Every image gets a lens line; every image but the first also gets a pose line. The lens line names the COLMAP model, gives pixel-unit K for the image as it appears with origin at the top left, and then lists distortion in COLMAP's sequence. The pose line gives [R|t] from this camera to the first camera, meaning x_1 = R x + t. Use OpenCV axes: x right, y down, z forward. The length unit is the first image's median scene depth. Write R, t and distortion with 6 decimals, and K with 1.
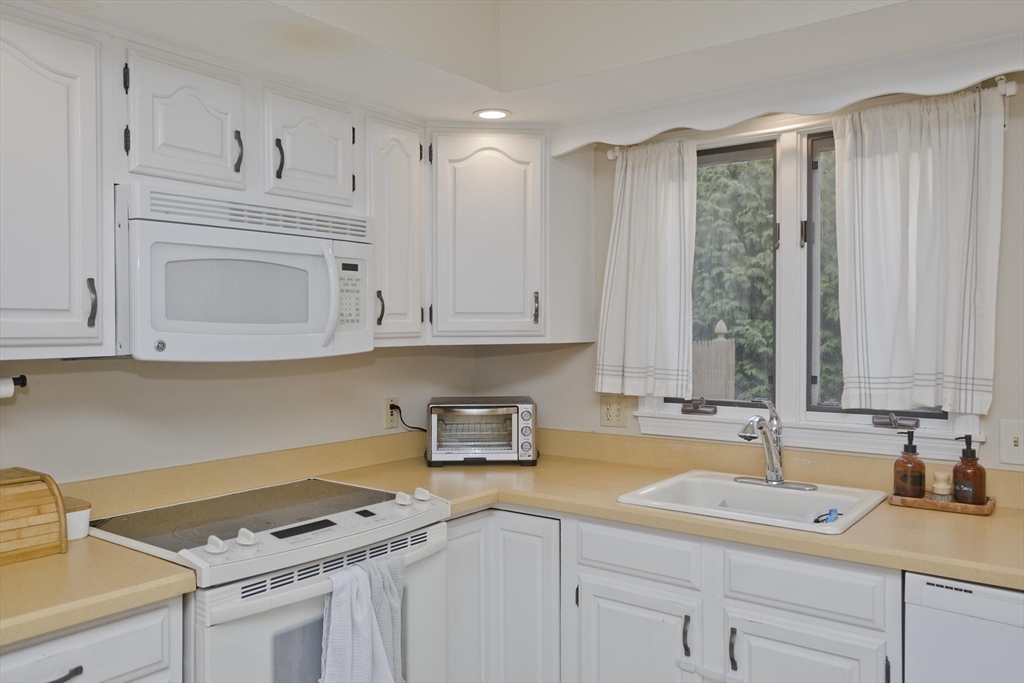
lens RADIAL K [[787.1, 0, 511.3], [0, 787.1, 333.4], [0, 0, 1]] dist [-0.009803, 0.028784]
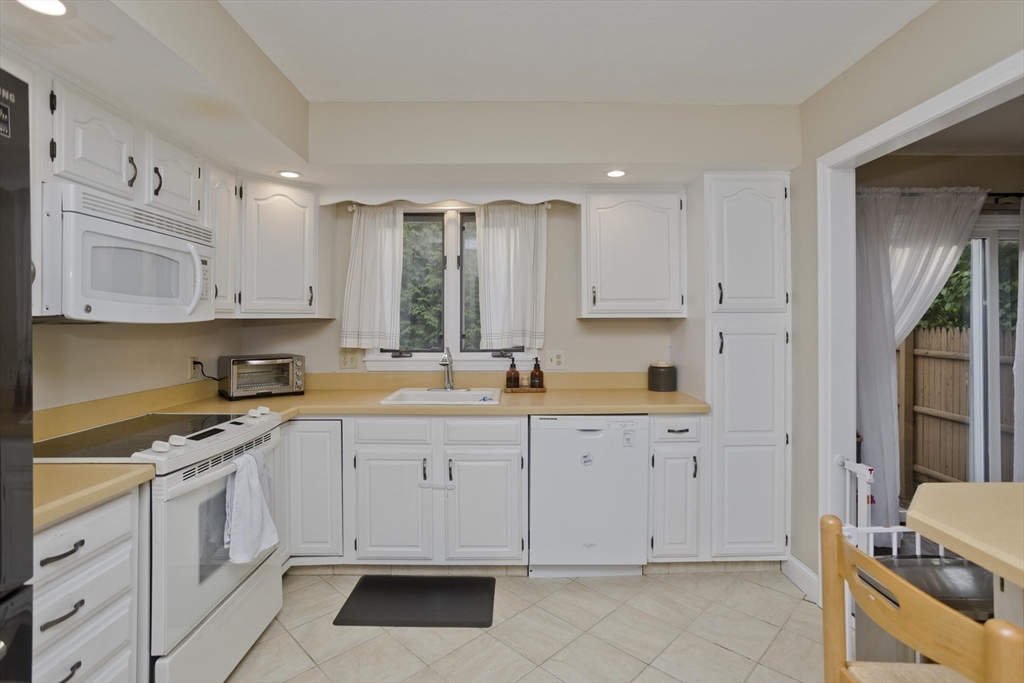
lens RADIAL K [[497.3, 0, 511.0], [0, 497.3, 315.4], [0, 0, 1]] dist [-0.052822, 0.024000]
pose [[0.794490, 0.010602, 0.607184, -0.313204], [0.005996, 0.999662, -0.025300, 0.043588], [-0.607247, 0.023742, 0.794158, -0.069973]]
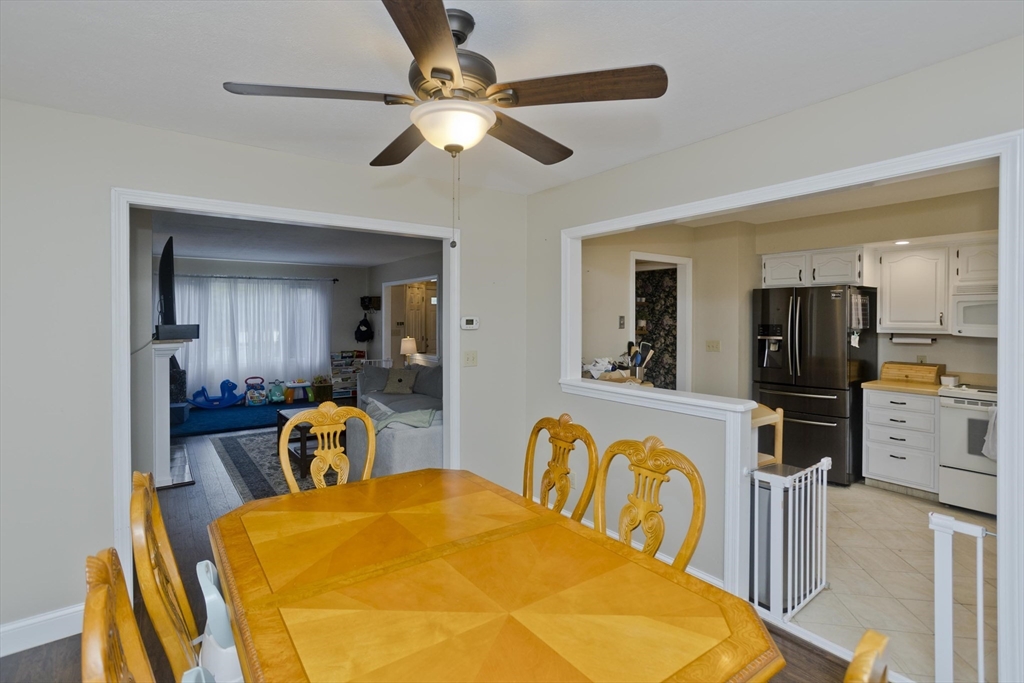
lens RADIAL K [[497.3, 0, 502.3], [0, 497.3, 316.1], [0, 0, 1]] dist [-0.052822, 0.024000]
pose [[-0.296075, 0.004041, -0.955156, 1.788625], [-0.010739, 0.999914, 0.007559, -0.037548], [0.955104, 0.012496, -0.296006, -0.235887]]
